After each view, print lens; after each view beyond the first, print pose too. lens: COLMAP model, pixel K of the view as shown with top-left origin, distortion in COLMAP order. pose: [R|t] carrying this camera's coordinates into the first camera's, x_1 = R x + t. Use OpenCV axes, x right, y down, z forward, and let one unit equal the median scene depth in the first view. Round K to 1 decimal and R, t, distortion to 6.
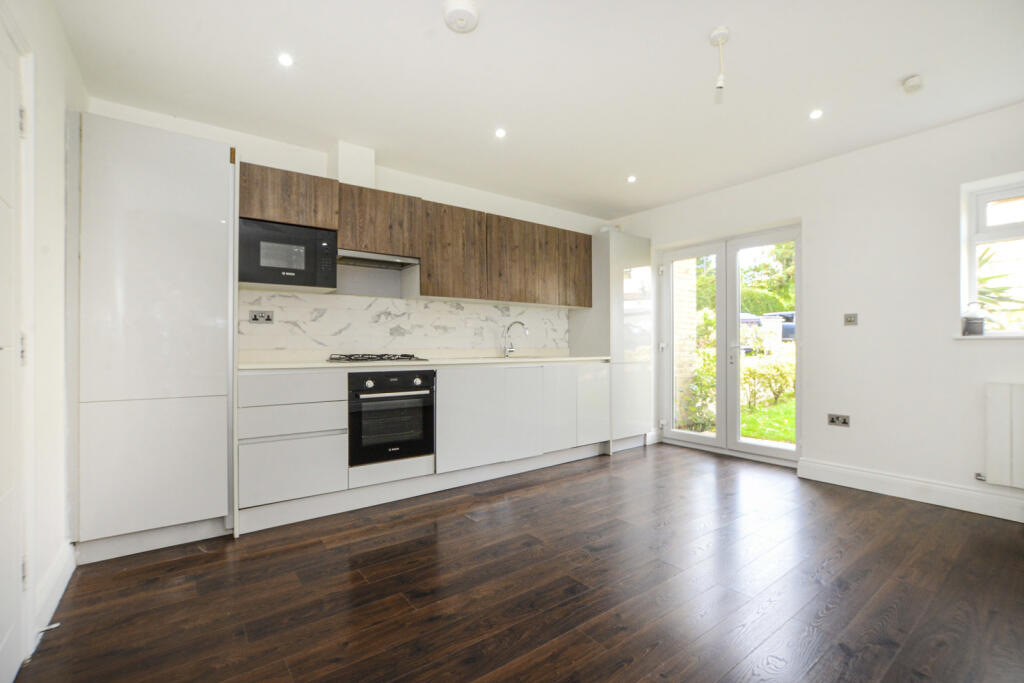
lens RADIAL K [[464.7, 0, 518.0], [0, 464.7, 358.5], [0, 0, 1]] dist [0.000603, 0.000031]
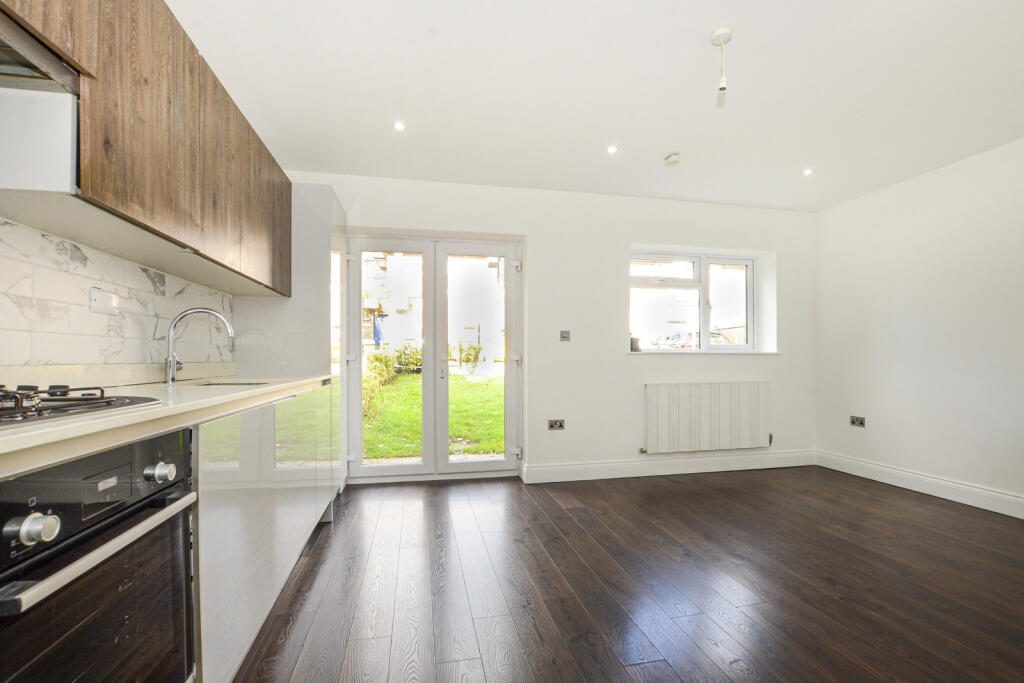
lens RADIAL K [[464.7, 0, 518.0], [0, 464.7, 358.5], [0, 0, 1]] dist [0.000603, 0.000031]
pose [[0.421416, 0.001720, 0.906866, -0.358719], [0.024172, 0.999622, -0.013129, -0.014469], [-0.906545, 0.027454, 0.421215, 0.583934]]
